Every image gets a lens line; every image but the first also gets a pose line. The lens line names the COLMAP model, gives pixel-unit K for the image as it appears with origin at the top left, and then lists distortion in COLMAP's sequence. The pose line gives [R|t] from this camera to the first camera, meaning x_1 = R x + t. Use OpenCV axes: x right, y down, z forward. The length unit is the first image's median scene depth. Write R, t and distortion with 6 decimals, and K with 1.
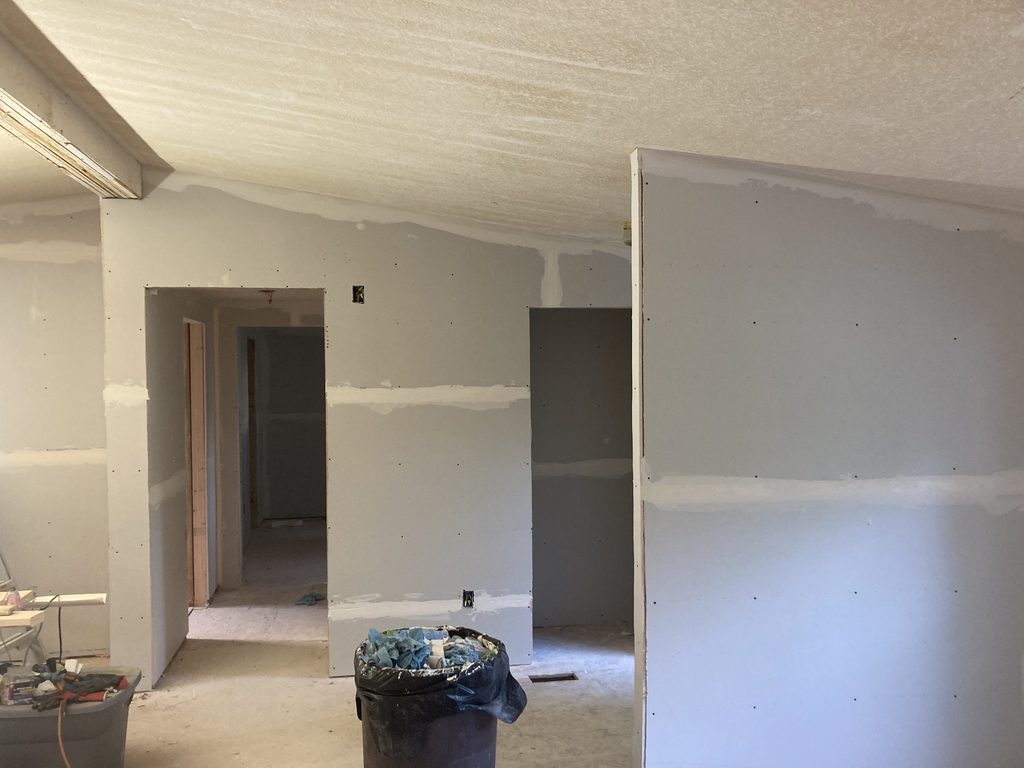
lens RADIAL K [[820.1, 0, 512.0], [0, 820.1, 384.0], [0, 0, 1]] dist [-0.001814, 0.001895]
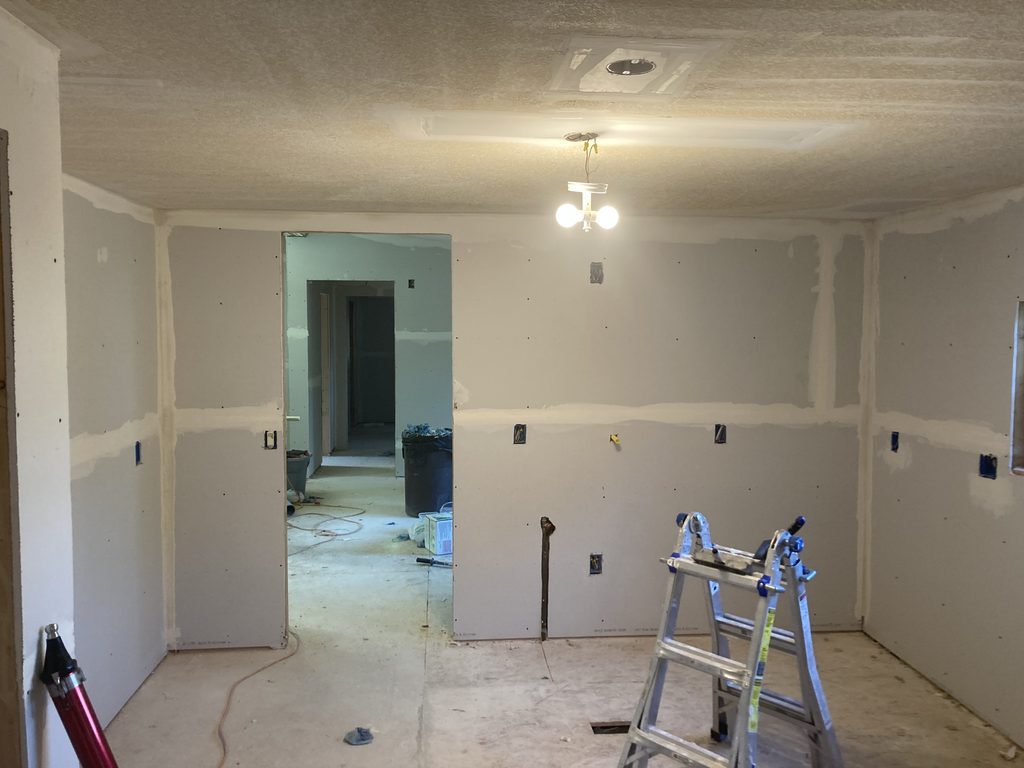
lens RADIAL K [[820.1, 0, 512.0], [0, 820.1, 384.0], [0, 0, 1]] dist [-0.001814, 0.001895]
pose [[0.995008, 0.020599, -0.097643, 0.240432], [-0.015011, 0.998225, 0.057629, 0.012906], [0.098656, -0.055875, 0.993552, -0.907457]]
